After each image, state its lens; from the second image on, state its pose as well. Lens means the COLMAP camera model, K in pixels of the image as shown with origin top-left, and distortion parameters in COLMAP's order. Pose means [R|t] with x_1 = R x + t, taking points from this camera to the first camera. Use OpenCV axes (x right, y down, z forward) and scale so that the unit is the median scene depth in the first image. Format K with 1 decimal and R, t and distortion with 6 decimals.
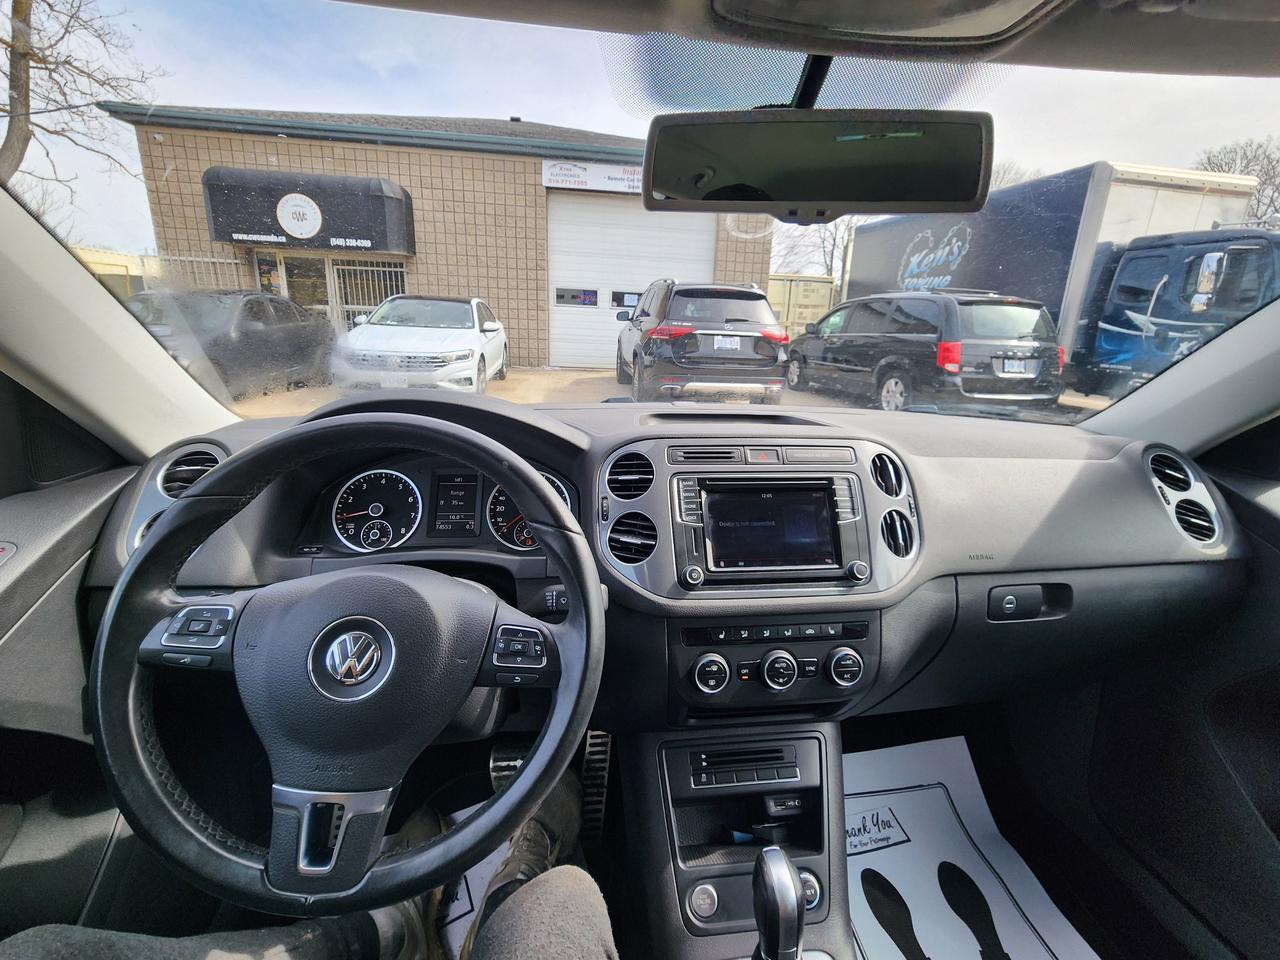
lens RADIAL K [[537.8, 0, 670.0], [0, 537.8, 467.3], [0, 0, 1]] dist [-0.014660, 0.007772]
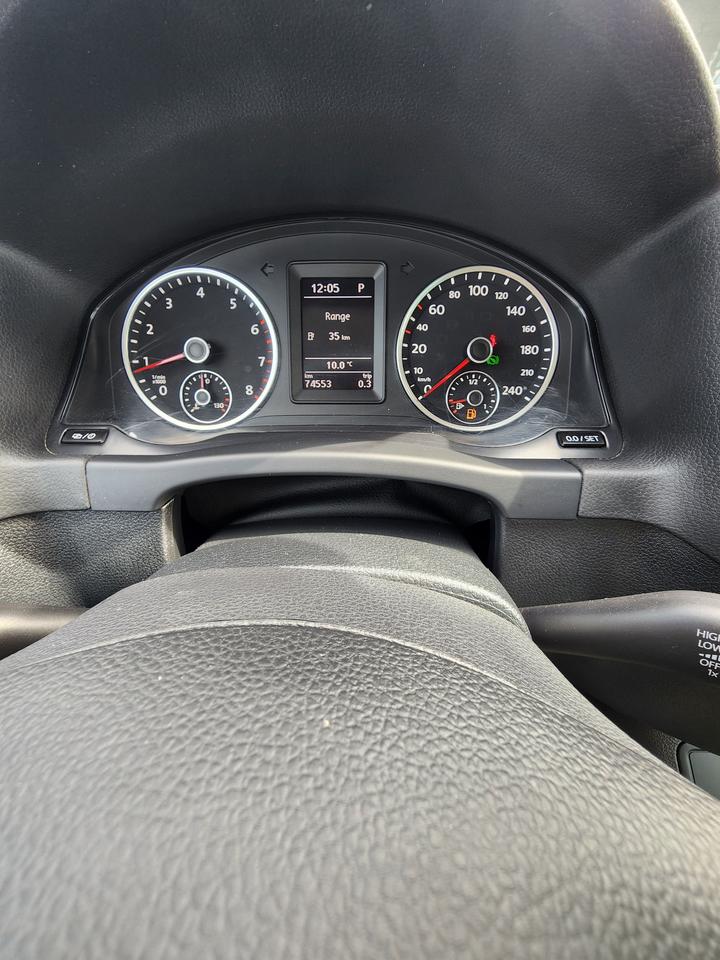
lens RADIAL K [[403.3, 0, 361.8], [0, 403.3, 484.1], [0, 0, 1]] dist [-0.014660, 0.007772]
pose [[0.989194, 0.057377, -0.134916, -0.319564], [0.004772, 0.907151, 0.420779, 0.031994], [0.146533, -0.416876, 0.897075, 0.599847]]
